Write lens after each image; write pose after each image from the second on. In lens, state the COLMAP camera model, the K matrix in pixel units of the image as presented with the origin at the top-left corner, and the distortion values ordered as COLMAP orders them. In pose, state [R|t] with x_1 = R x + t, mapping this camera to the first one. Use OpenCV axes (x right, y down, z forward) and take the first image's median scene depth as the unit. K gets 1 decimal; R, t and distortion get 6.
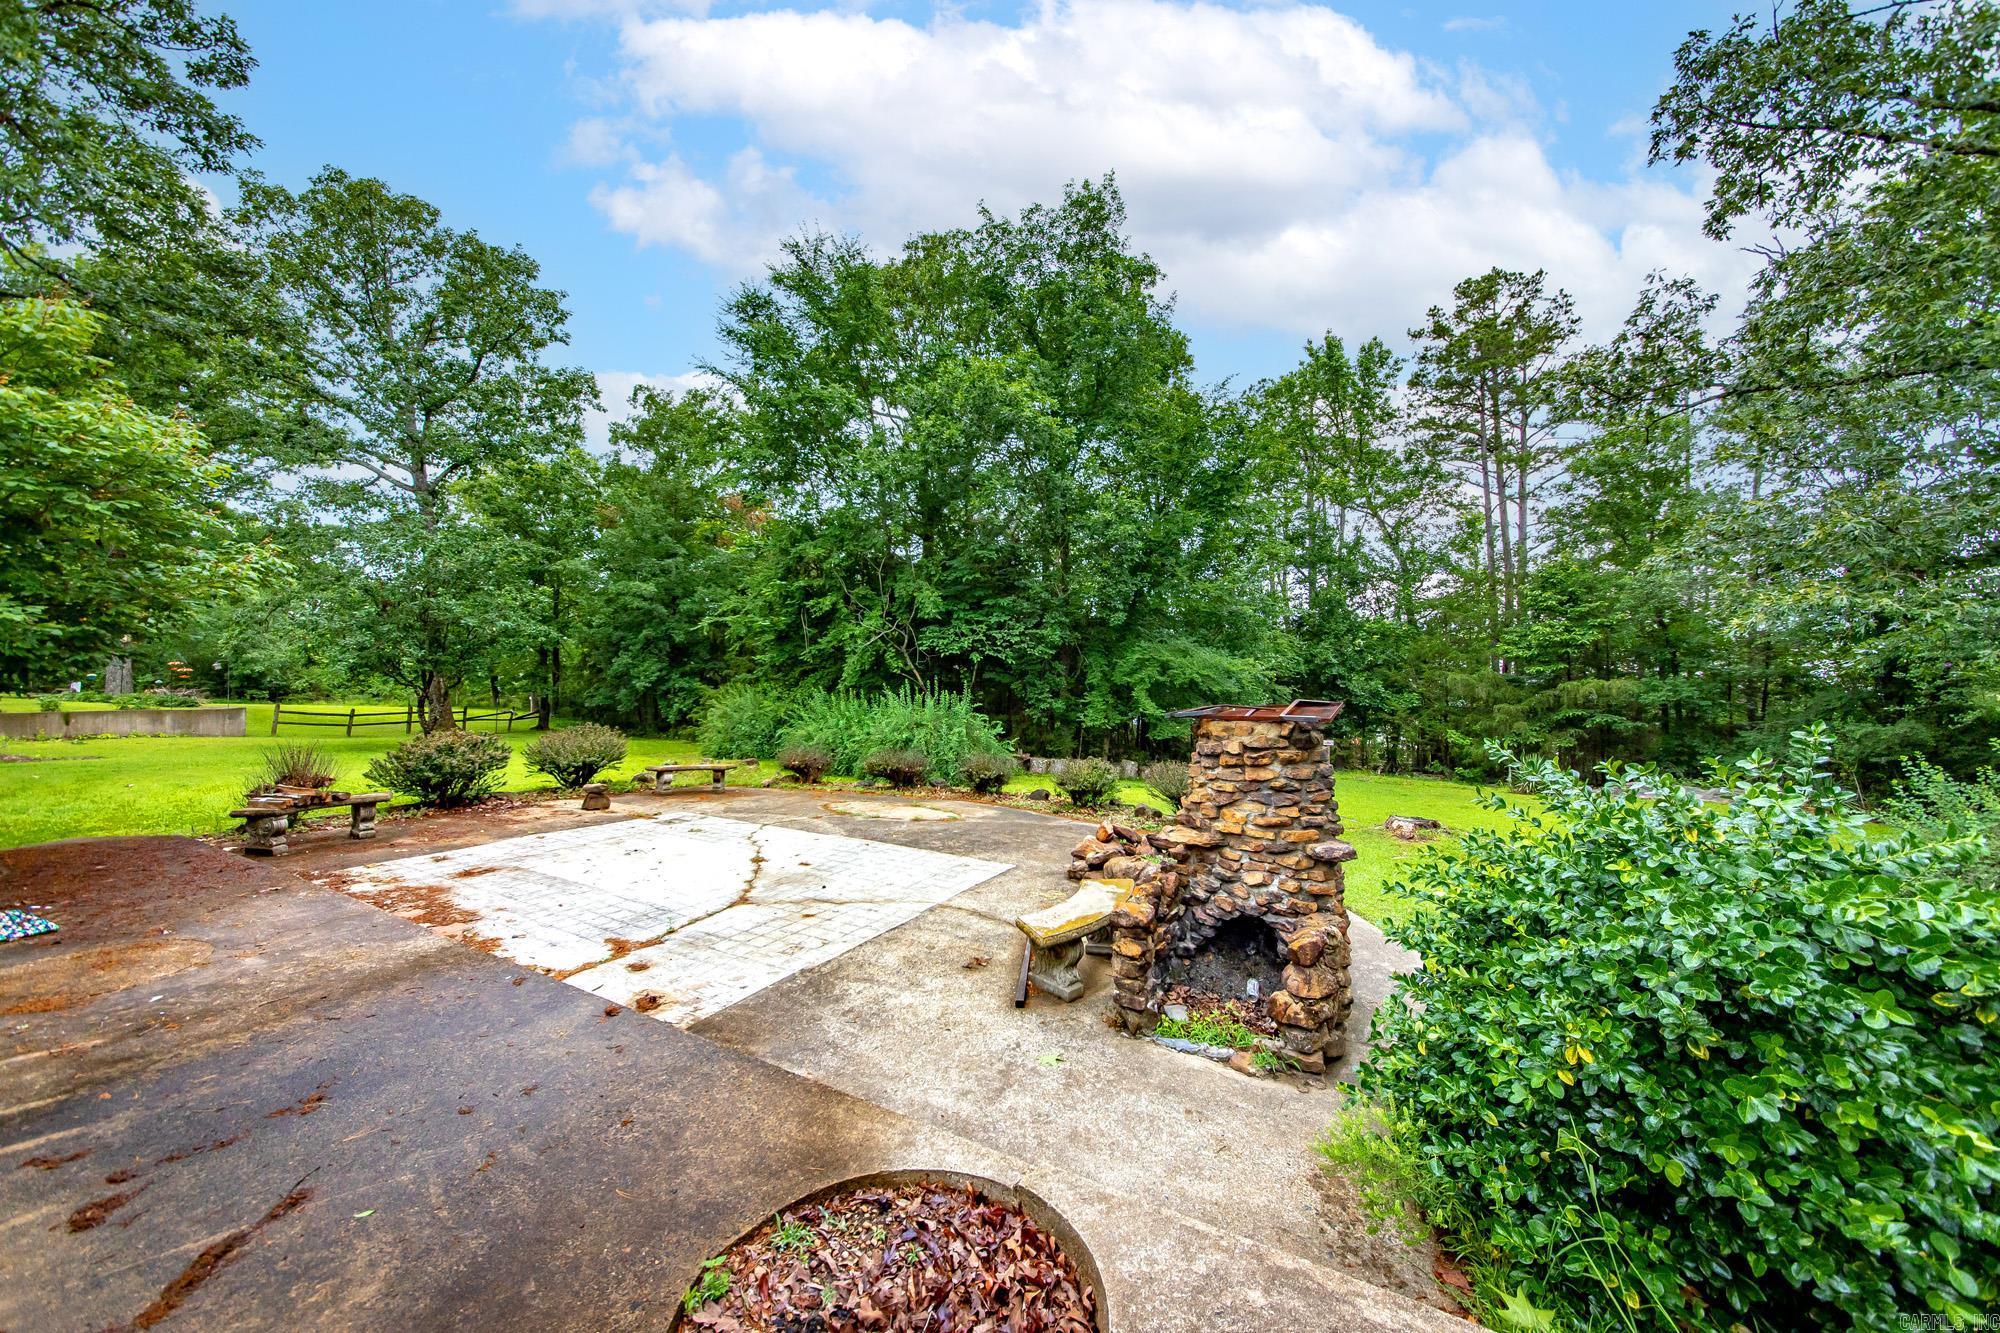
lens RADIAL K [[701.6, 0, 1010.7], [0, 701.6, 662.7], [0, 0, 1]] dist [0.007263, 0.000175]
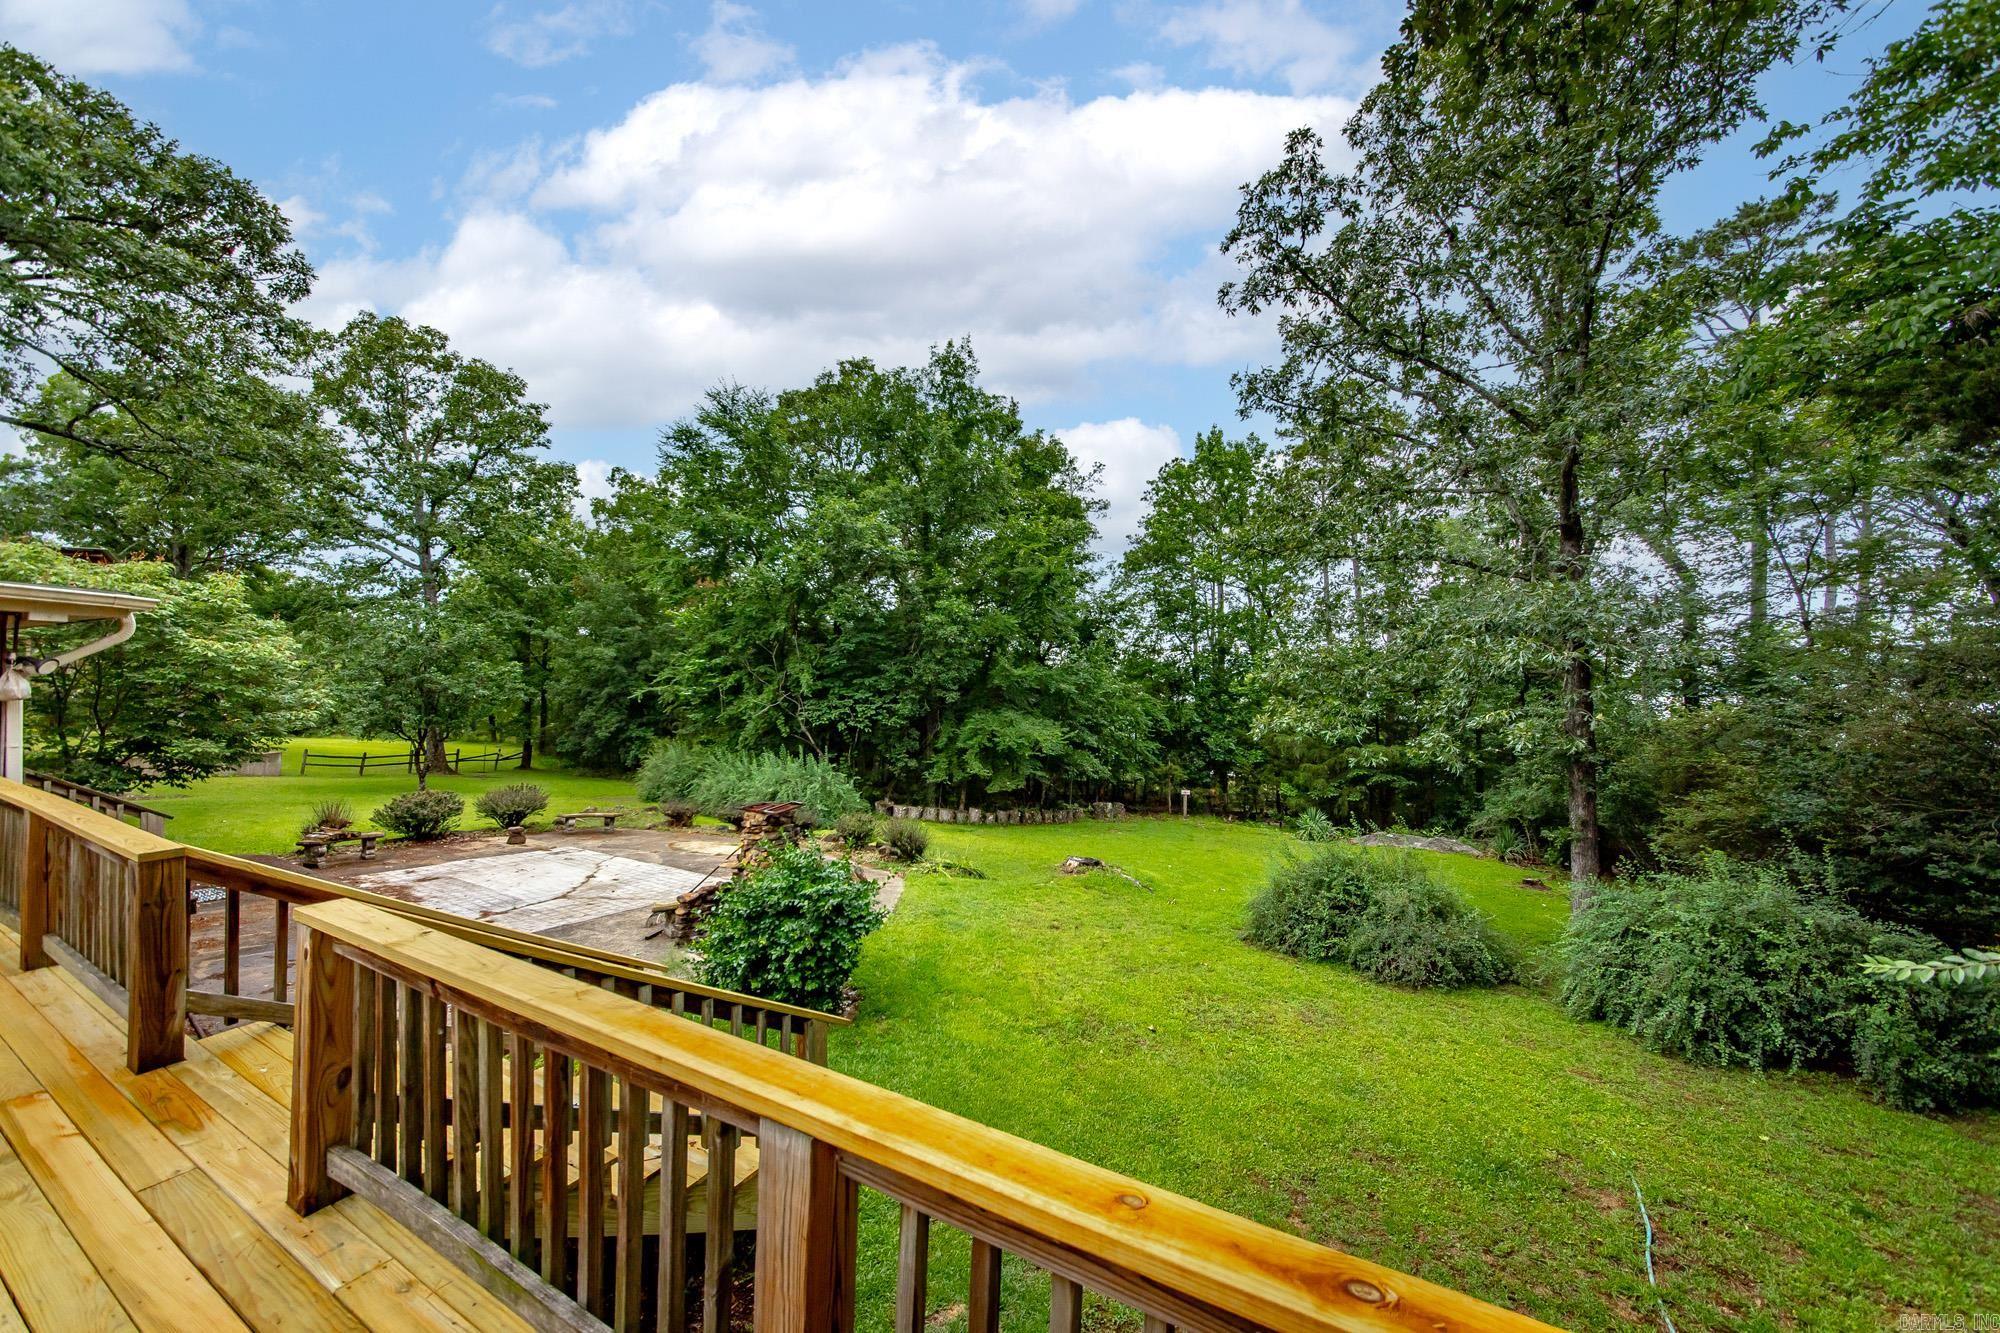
lens RADIAL K [[726.9, 0, 1010.3], [0, 726.9, 675.3], [0, 0, 1]] dist [-0.001422, -0.000259]
pose [[0.999634, 0.009973, -0.025141, 0.243119], [-0.010531, 0.999700, -0.022136, -0.062399], [0.024913, 0.022392, 0.999439, -0.260892]]
